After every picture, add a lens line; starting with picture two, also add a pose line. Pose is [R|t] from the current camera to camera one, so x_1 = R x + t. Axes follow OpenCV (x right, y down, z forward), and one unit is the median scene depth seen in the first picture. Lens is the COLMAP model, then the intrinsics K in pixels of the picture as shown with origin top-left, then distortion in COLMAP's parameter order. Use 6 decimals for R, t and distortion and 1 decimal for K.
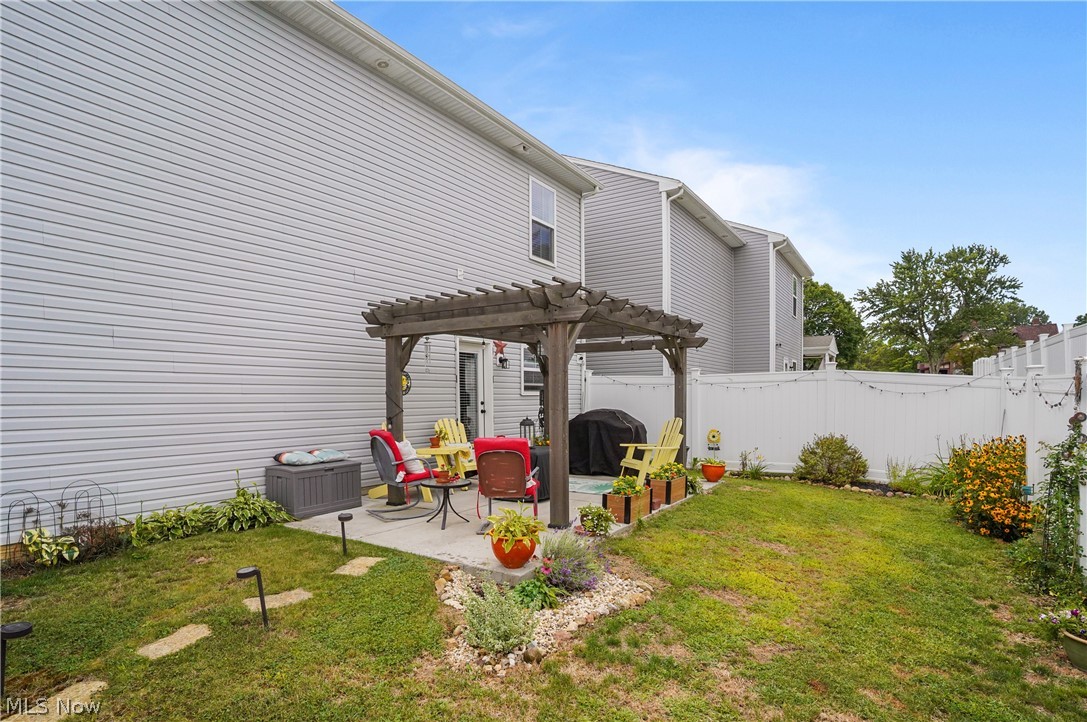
lens RADIAL K [[567.6, 0, 510.1], [0, 567.6, 393.5], [0, 0, 1]] dist [-0.065000, 0.030164]
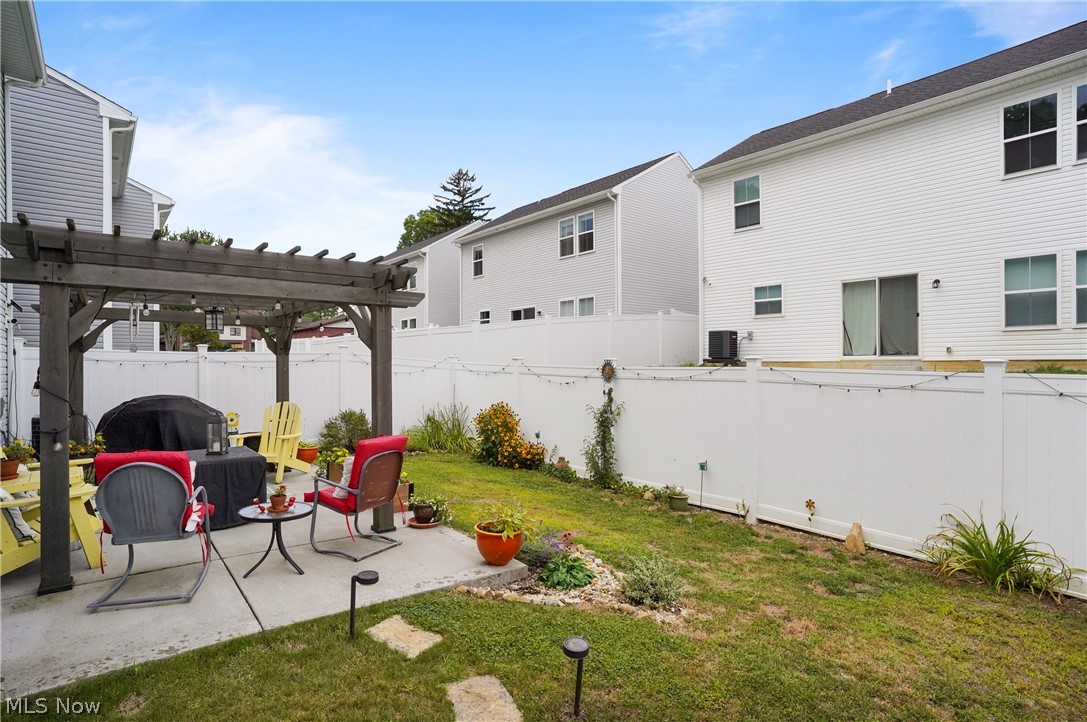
lens RADIAL K [[567.6, 0, 541.3], [0, 567.6, 366.0], [0, 0, 1]] dist [-0.065000, 0.030164]
pose [[0.311579, 0.007329, 0.950192, -0.369047], [-0.009184, 0.999947, -0.004701, -0.013274], [-0.950176, -0.007262, 0.311630, 0.256685]]
